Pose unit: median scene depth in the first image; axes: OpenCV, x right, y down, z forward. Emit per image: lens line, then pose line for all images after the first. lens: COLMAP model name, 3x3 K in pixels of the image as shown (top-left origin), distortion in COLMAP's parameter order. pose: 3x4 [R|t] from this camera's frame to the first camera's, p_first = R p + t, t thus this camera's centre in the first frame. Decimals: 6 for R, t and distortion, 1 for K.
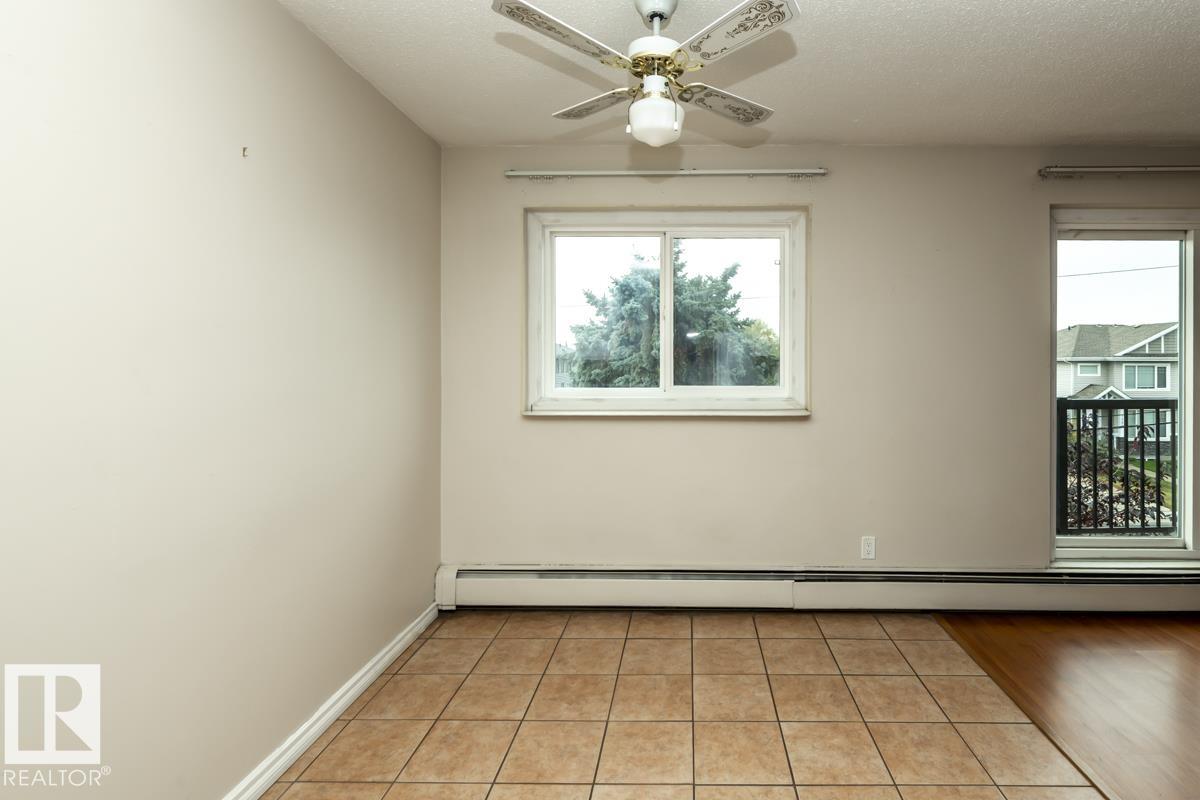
lens RADIAL K [[554.8, 0, 675.4], [0, 554.8, 361.4], [0, 0, 1]] dist [0.003751, -0.000314]
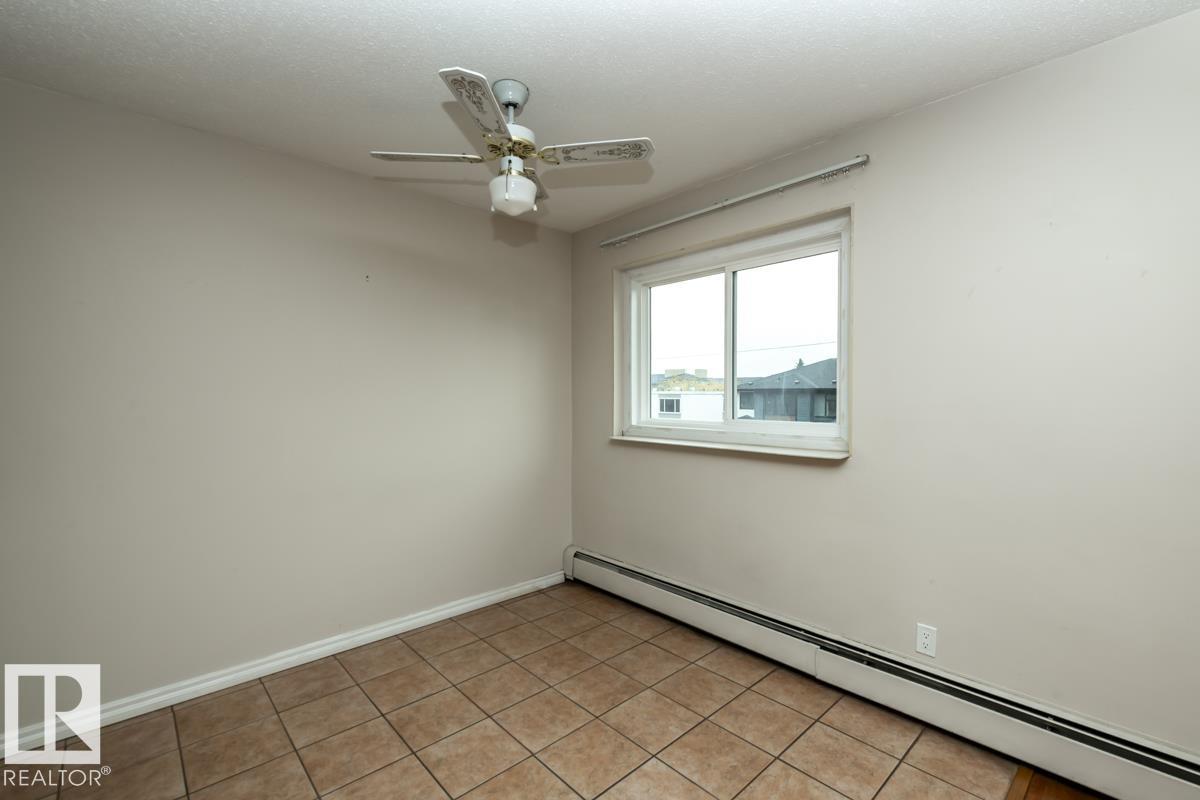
lens RADIAL K [[503.2, 0, 630.9], [0, 503.2, 408.5], [0, 0, 1]] dist [0.005956, -0.002047]
pose [[0.719693, 0.019168, -0.694028, 0.612526], [-0.000784, 0.999641, 0.026795, 0.000290], [0.694292, -0.018741, 0.719449, 0.262907]]
